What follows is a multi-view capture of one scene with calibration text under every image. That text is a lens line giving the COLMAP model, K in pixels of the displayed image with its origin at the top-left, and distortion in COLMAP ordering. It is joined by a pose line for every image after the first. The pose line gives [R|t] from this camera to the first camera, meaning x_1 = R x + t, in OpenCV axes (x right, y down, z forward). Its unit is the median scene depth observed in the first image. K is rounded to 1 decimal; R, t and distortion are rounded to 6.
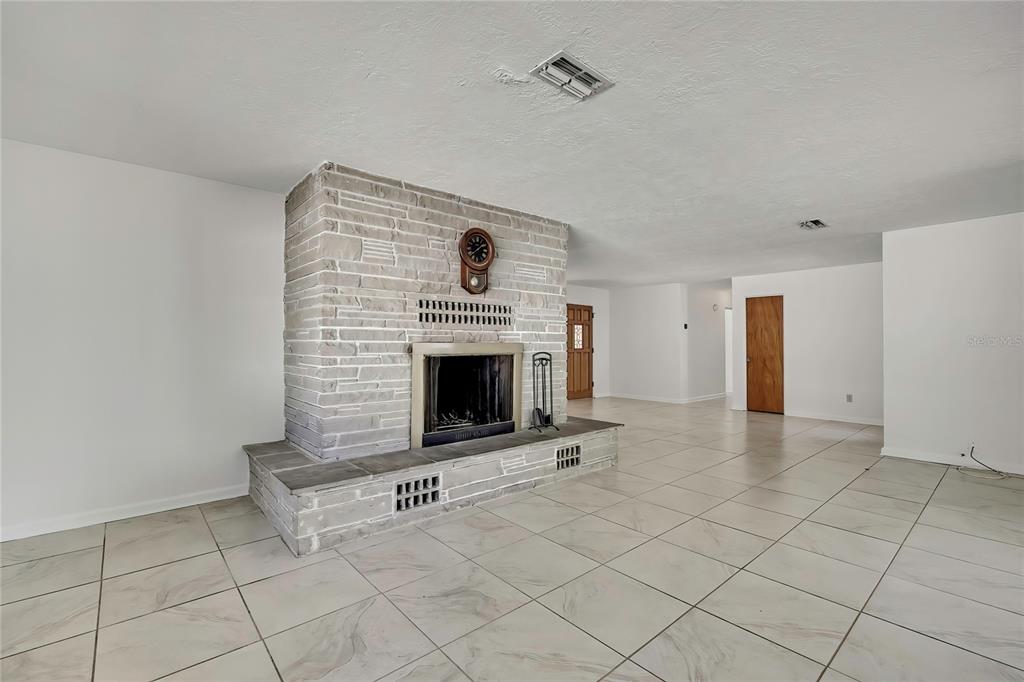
lens RADIAL K [[445.1, 0, 517.7], [0, 445.1, 340.1], [0, 0, 1]] dist [-0.015194, 0.002577]
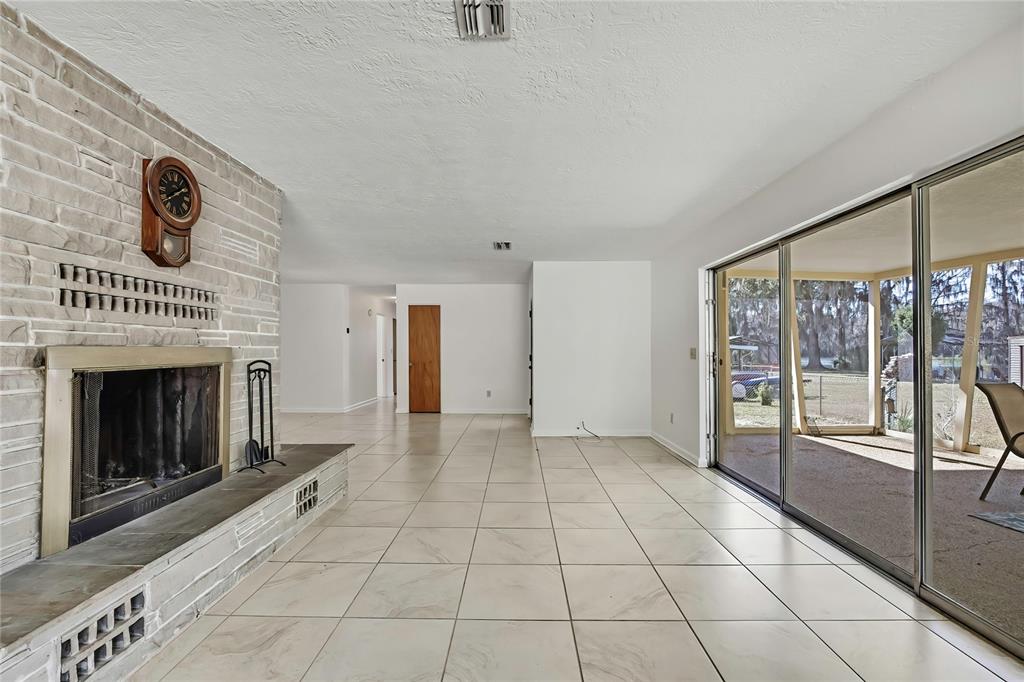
lens RADIAL K [[445.1, 0, 505.1], [0, 445.1, 347.0], [0, 0, 1]] dist [-0.015194, 0.002577]
pose [[0.674901, 0.003551, 0.737900, -0.228799], [-0.005791, 0.999983, 0.000484, 0.003281], [-0.737885, -0.004600, 0.674910, 0.254044]]
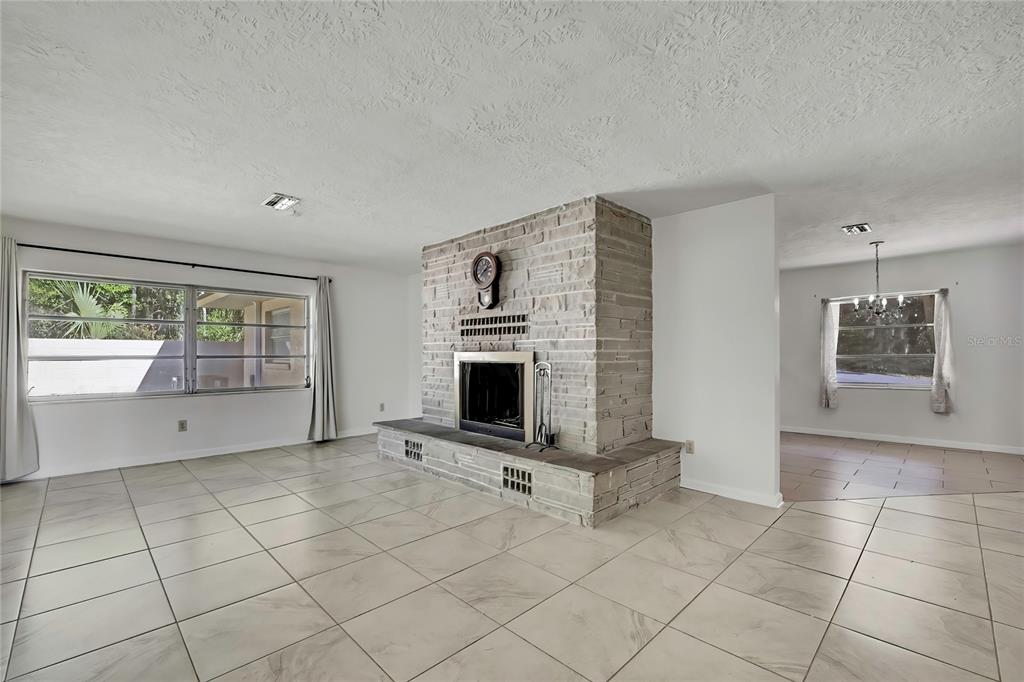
lens RADIAL K [[445.1, 0, 504.8], [0, 445.1, 353.4], [0, 0, 1]] dist [-0.015194, 0.002577]
pose [[0.062086, -0.006656, -0.998049, 1.049970], [0.003512, 0.999973, -0.006450, 0.018052], [0.998065, -0.003105, 0.062108, 0.970329]]
